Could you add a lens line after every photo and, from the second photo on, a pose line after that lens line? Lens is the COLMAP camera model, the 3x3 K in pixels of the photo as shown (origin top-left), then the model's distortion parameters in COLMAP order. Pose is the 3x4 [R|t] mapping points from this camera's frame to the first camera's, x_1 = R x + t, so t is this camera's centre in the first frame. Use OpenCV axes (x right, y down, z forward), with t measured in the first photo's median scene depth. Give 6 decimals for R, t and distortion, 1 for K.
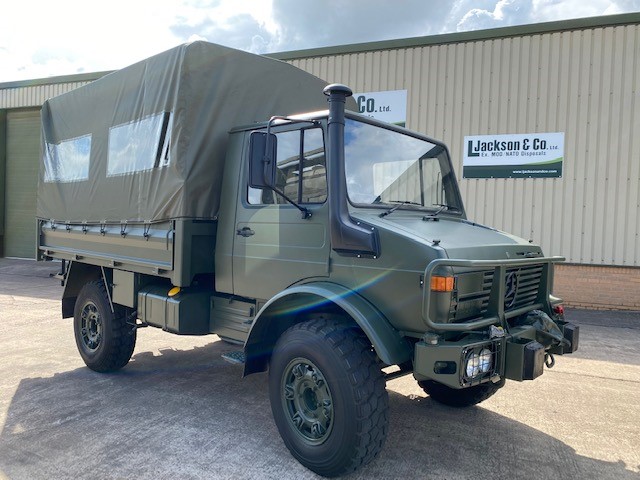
lens RADIAL K [[486.5, 0, 324.5], [0, 486.5, 247.8], [0, 0, 1]] dist [0.021179, -0.021588]
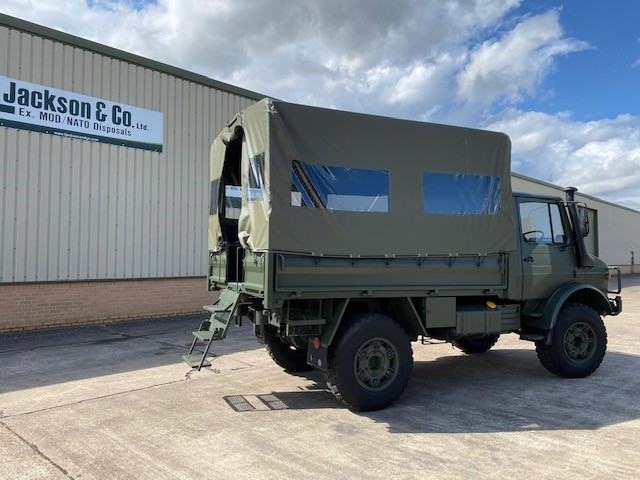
lens RADIAL K [[486.5, 0, 316.0], [0, 486.5, 233.6], [0, 0, 1]] dist [0.021179, -0.021588]
pose [[0.400483, 0.008948, 0.916261, -0.686445], [0.042022, 0.998721, -0.028120, -0.035881], [-0.915340, 0.049765, 0.399595, 0.346714]]
